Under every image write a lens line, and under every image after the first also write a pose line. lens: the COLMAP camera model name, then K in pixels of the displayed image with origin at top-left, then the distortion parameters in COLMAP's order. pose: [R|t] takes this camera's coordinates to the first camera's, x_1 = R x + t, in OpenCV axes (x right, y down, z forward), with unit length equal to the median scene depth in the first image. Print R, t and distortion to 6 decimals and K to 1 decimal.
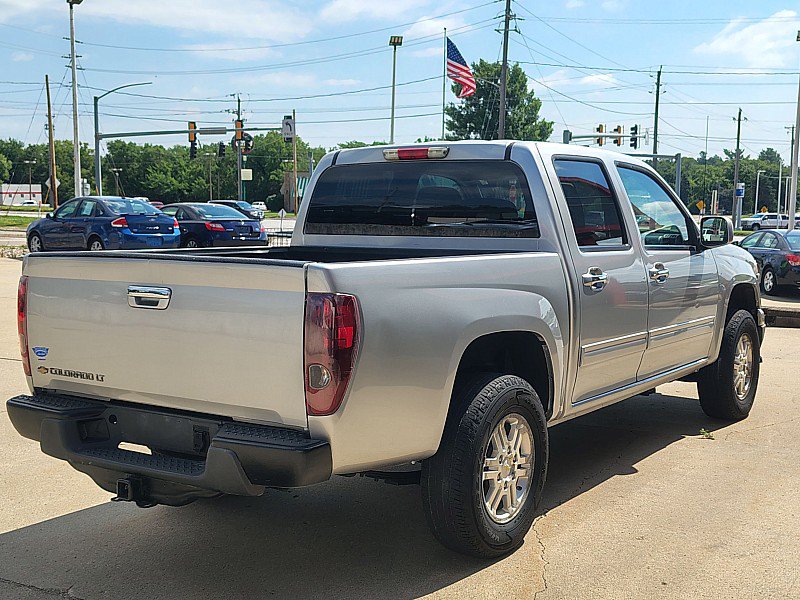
lens RADIAL K [[1039.1, 0, 400.0], [0, 1039.1, 300.0], [0, 0, 1]] dist [0.017442, 0.066546]
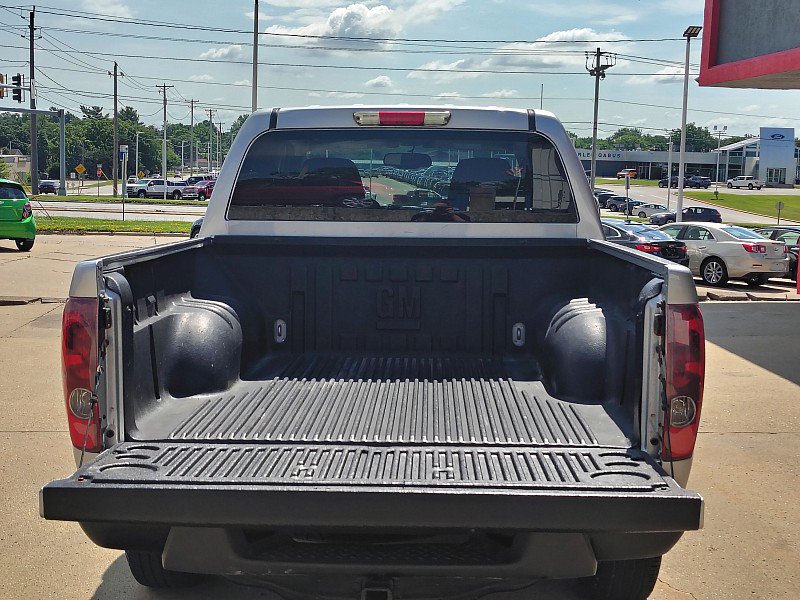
lens RADIAL K [[1168.3, 0, 400.0], [0, 1168.3, 300.0], [0, 0, 1]] dist [0.017872, 0.122553]
pose [[0.842055, -0.050660, 0.537007, -0.402492], [0.039278, 0.998696, 0.032625, -0.025634], [-0.537959, -0.006379, 0.842947, 0.203174]]
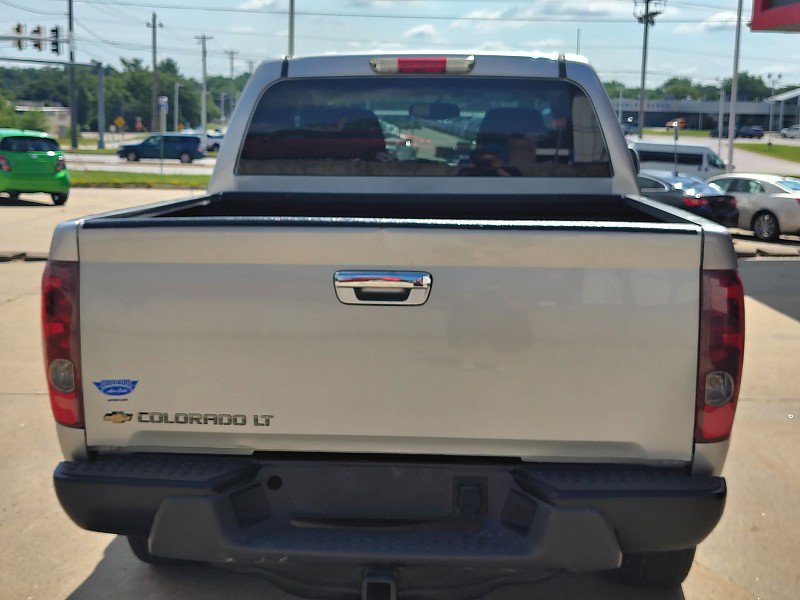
lens RADIAL K [[1184.1, 0, 390.5], [0, 1184.1, 288.7], [0, 0, 1]] dist [0.020663, 0.075190]
pose [[0.864978, -0.064290, 0.497674, -0.368273], [0.039599, 0.997411, 0.060021, -0.027844], [-0.500244, -0.032210, 0.865285, 0.229044]]
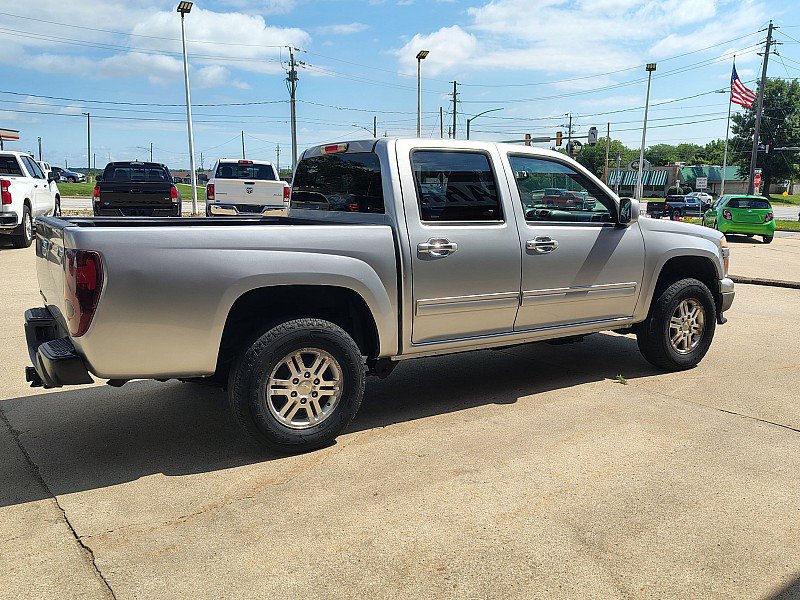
lens RADIAL K [[682.6, 0, 400.0], [0, 682.6, 300.0], [0, 0, 1]] dist [0.086564, -0.125528]
pose [[0.918563, 0.064629, -0.389954, 0.380355], [-0.038444, 0.996473, 0.074592, -0.013544], [0.393400, -0.053526, 0.917808, 0.178268]]
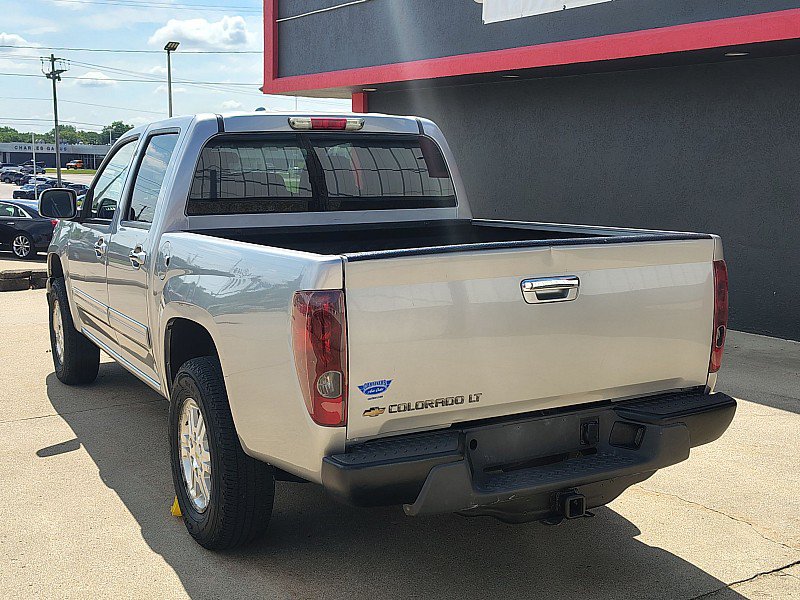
lens RADIAL K [[961.7, 0, 398.4], [0, 961.7, 314.7], [0, 0, 1]] dist [0.000600, 0.060554]
pose [[0.459674, -0.138830, 0.877169, -0.628847], [0.083151, 0.990095, 0.113128, -0.052331], [-0.884186, 0.020935, 0.466665, 0.452535]]
